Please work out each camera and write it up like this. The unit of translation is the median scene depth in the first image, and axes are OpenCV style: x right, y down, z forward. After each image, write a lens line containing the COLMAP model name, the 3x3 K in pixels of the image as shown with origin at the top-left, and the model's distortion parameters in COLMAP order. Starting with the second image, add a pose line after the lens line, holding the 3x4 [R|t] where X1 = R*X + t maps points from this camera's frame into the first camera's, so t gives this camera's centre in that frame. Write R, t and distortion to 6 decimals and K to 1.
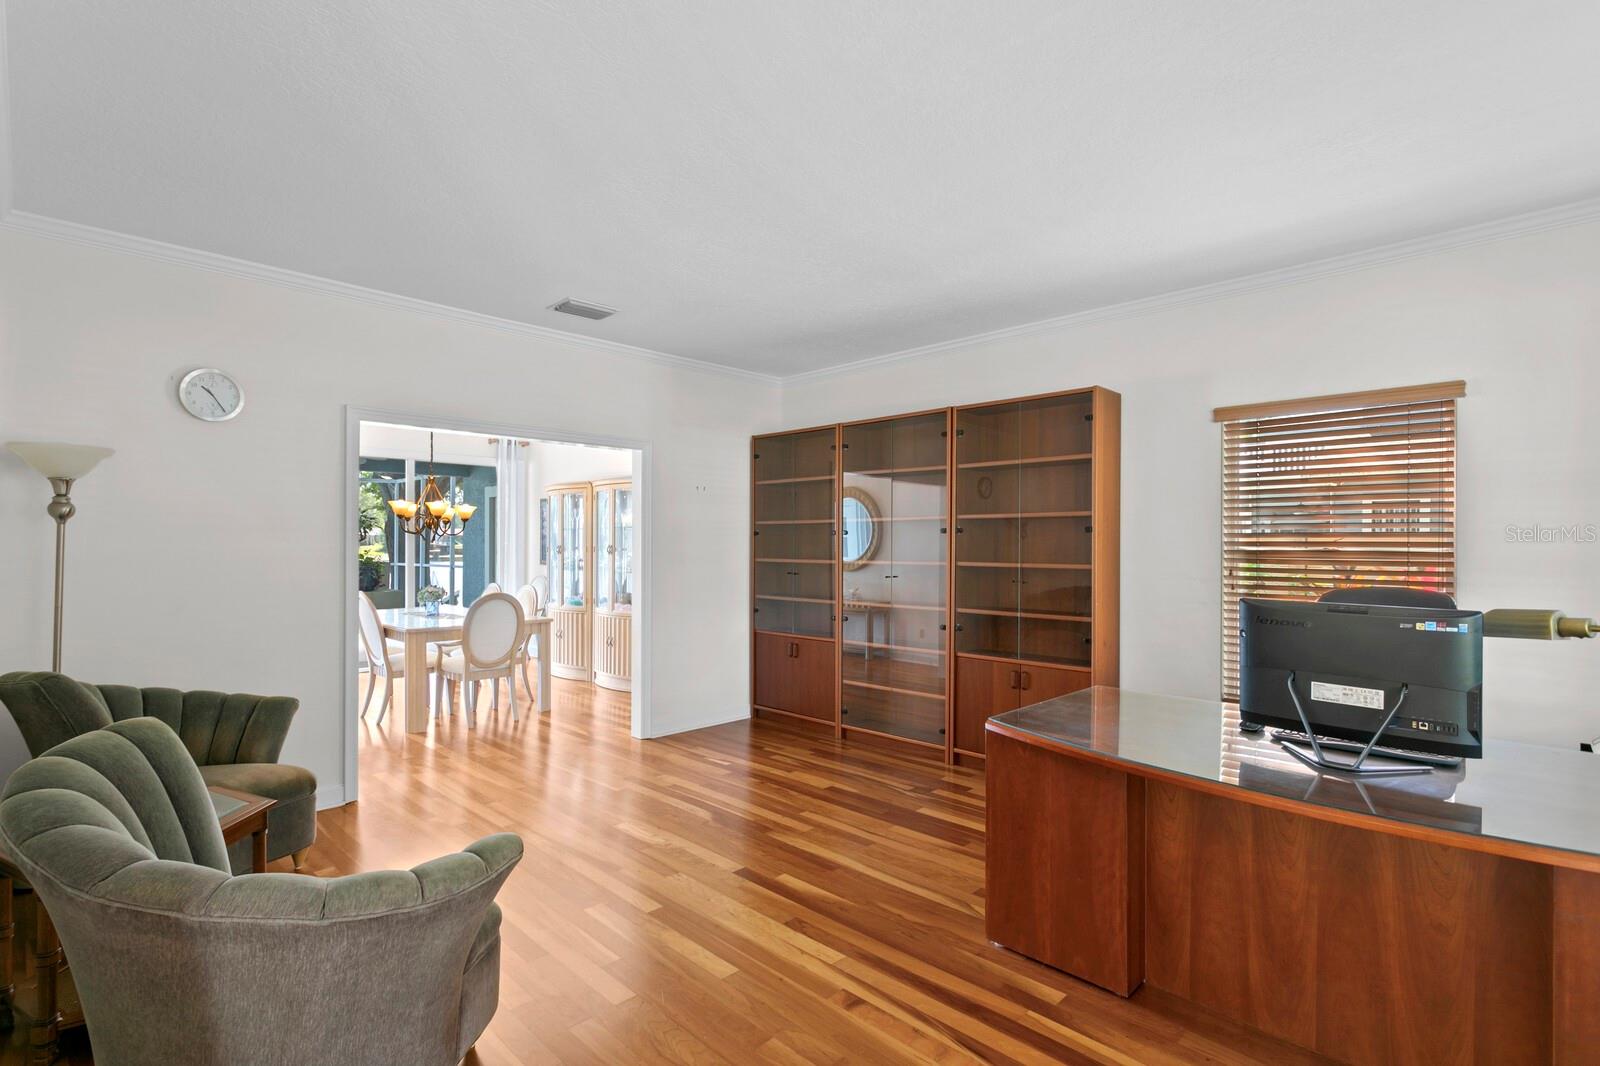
lens RADIAL K [[760.9, 0, 778.7], [0, 760.9, 531.4], [0, 0, 1]] dist [0.002604, 0.000388]
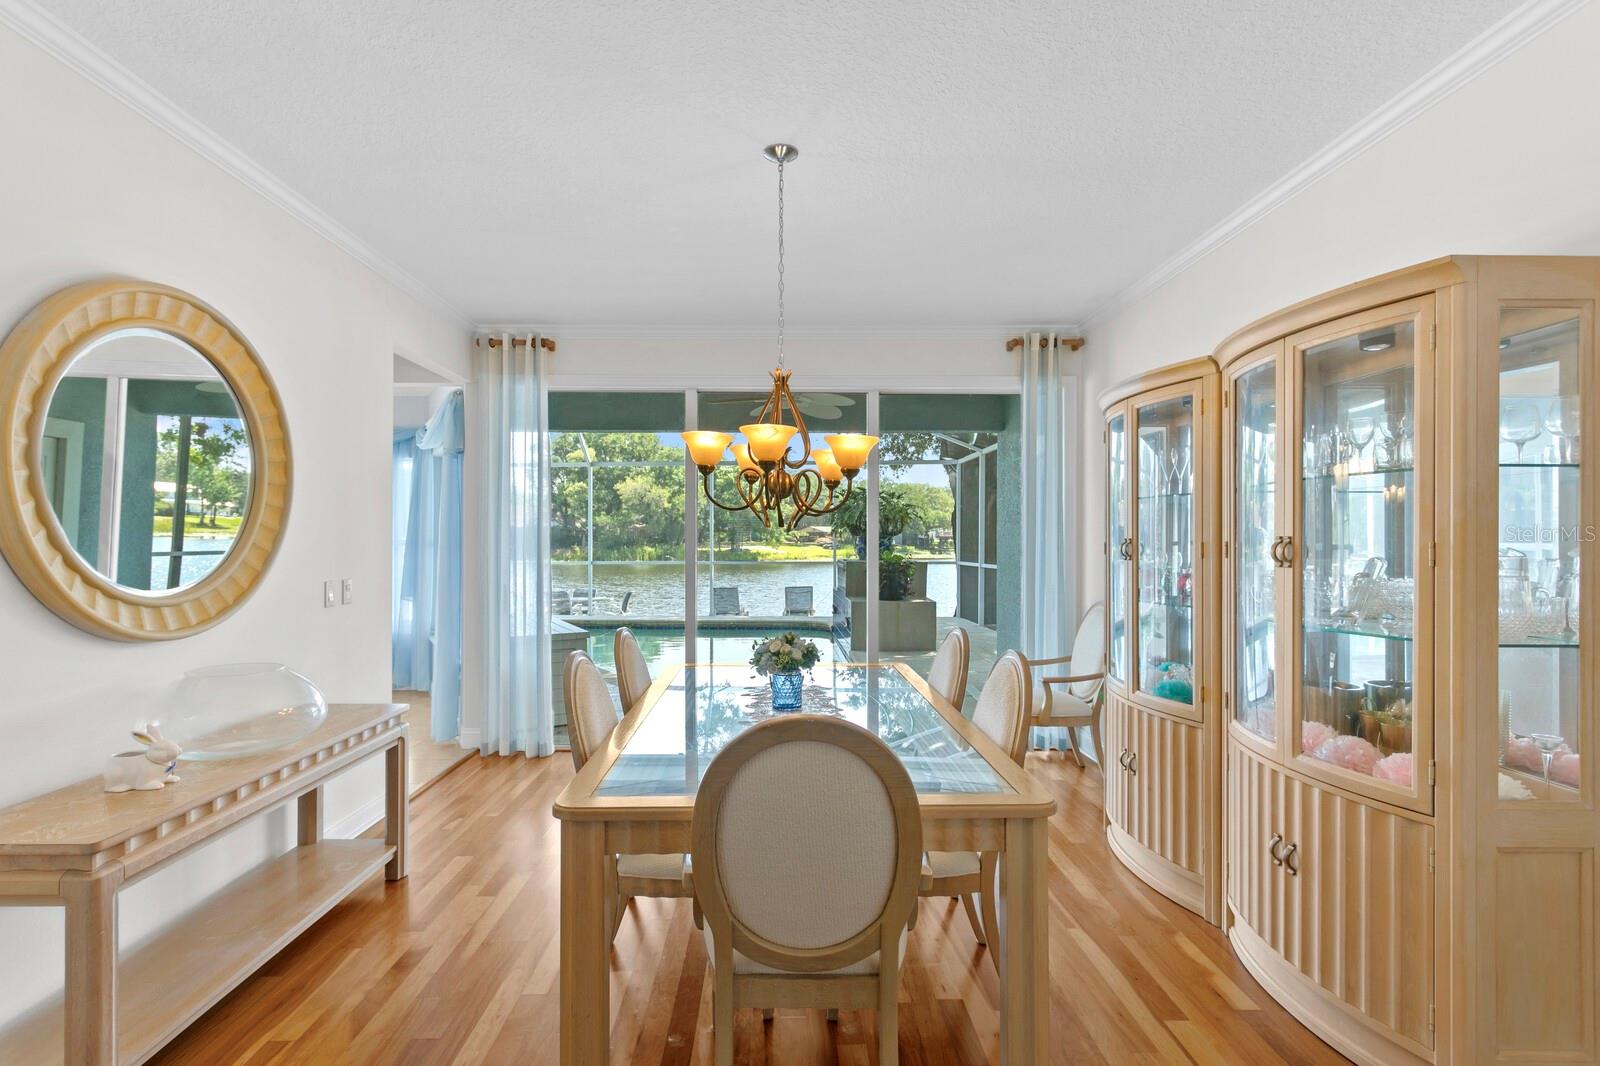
lens RADIAL K [[760.9, 0, 793.9], [0, 760.9, 535.2], [0, 0, 1]] dist [0.002604, 0.000388]
pose [[0.730576, -0.000110, -0.682831, -0.148389], [0.006579, 0.999955, 0.006878, 0.013297], [0.682799, -0.009518, 0.730544, 0.607607]]
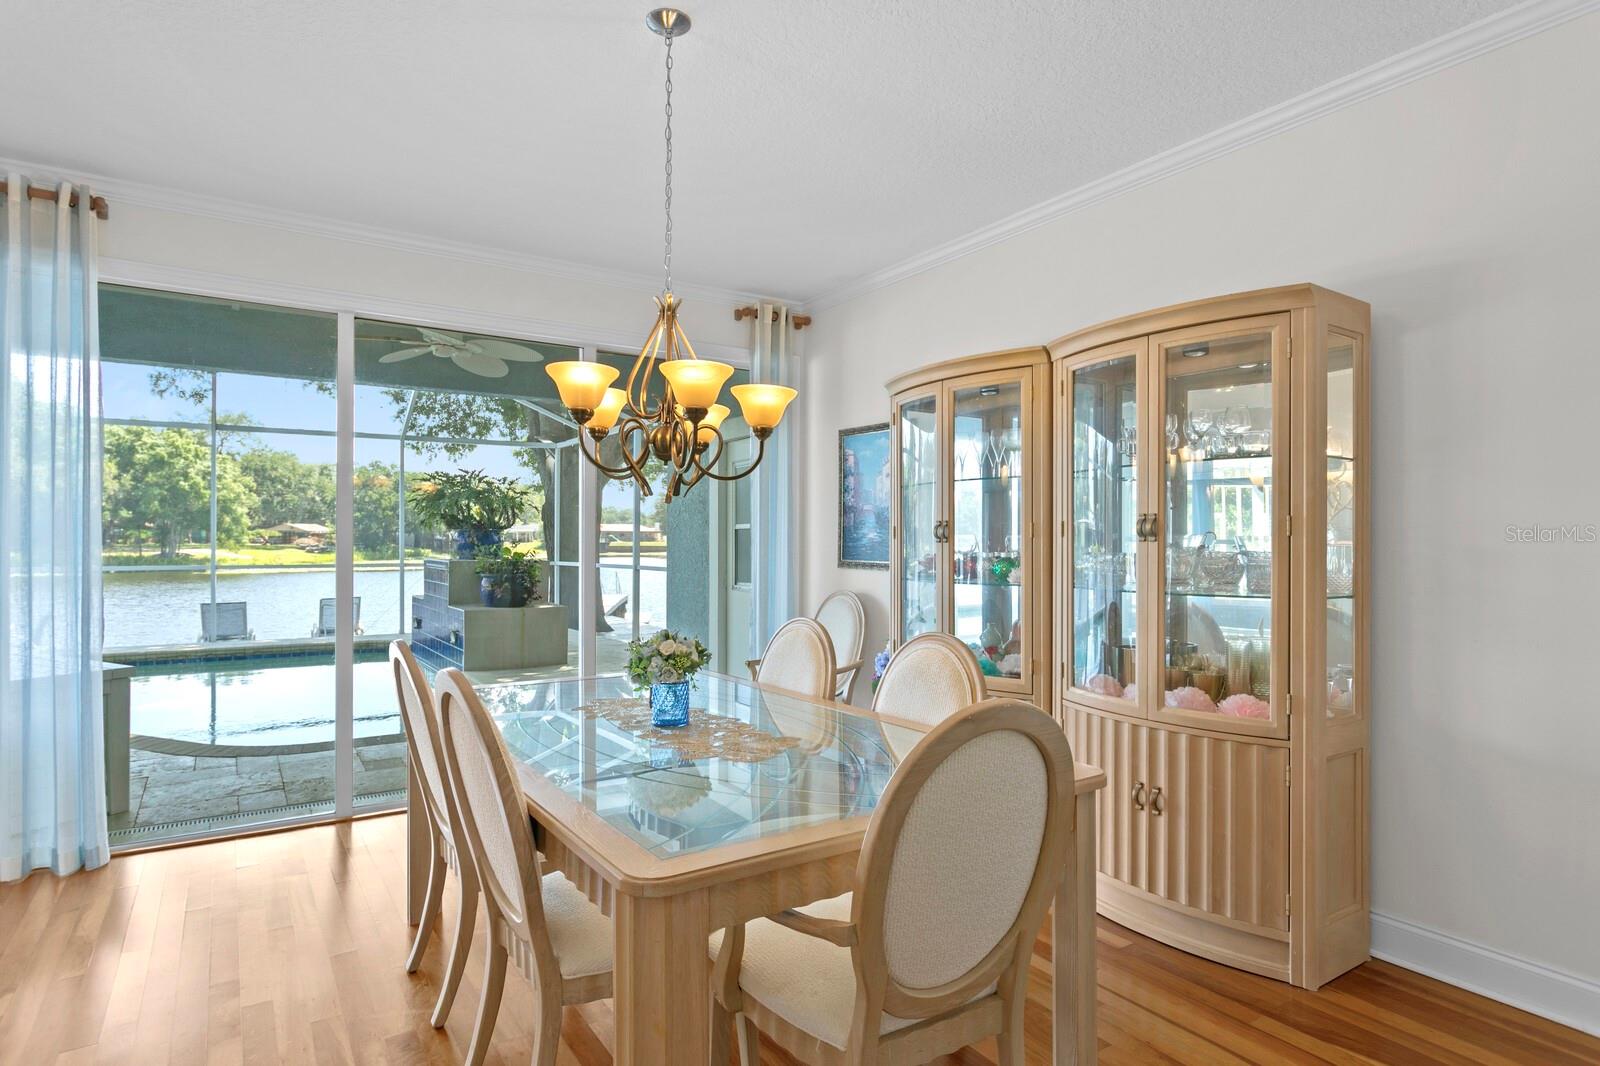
lens RADIAL K [[863.0, 0, 797.6], [0, 863.0, 540.8], [0, 0, 1]] dist [0.004585, -0.000389]
pose [[0.981744, 0.003896, -0.190167, -0.285686], [-0.001351, 0.999908, 0.013512, 0.023476], [0.190202, -0.013008, 0.981659, 0.559073]]
